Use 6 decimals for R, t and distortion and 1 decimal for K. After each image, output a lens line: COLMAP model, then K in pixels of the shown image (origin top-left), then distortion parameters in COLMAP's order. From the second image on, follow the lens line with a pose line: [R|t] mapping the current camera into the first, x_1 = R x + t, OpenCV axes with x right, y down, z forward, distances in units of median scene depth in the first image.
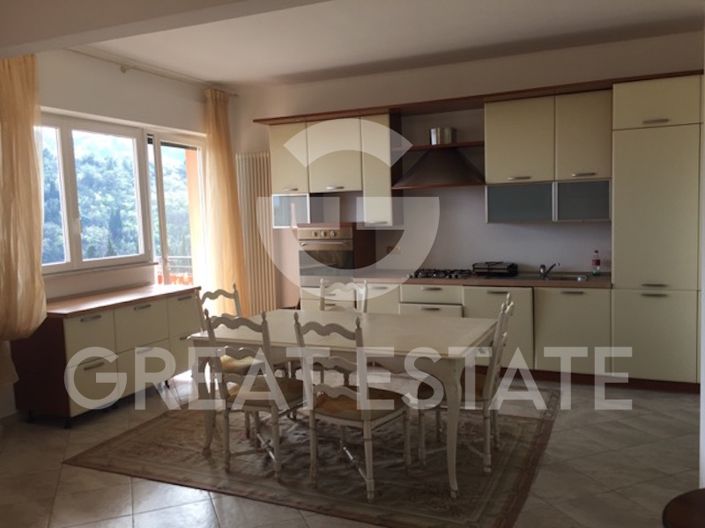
lens RADIAL K [[609.7, 0, 350.9], [0, 609.7, 260.7], [0, 0, 1]] dist [0.089497, -0.117132]
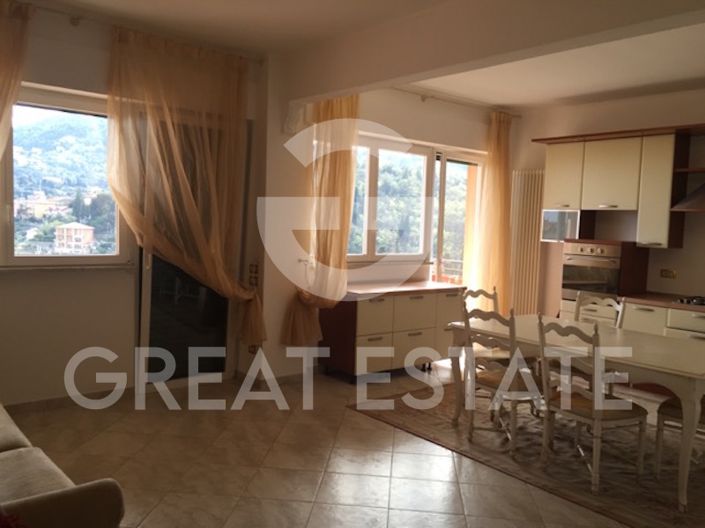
lens RADIAL K [[609.7, 0, 350.9], [0, 609.7, 260.7], [0, 0, 1]] dist [0.089497, -0.117132]
pose [[0.897111, 0.095171, -0.431432, 0.054609], [-0.103072, 0.994661, 0.005088, 0.012370], [0.429613, 0.039904, 0.902131, -0.134067]]
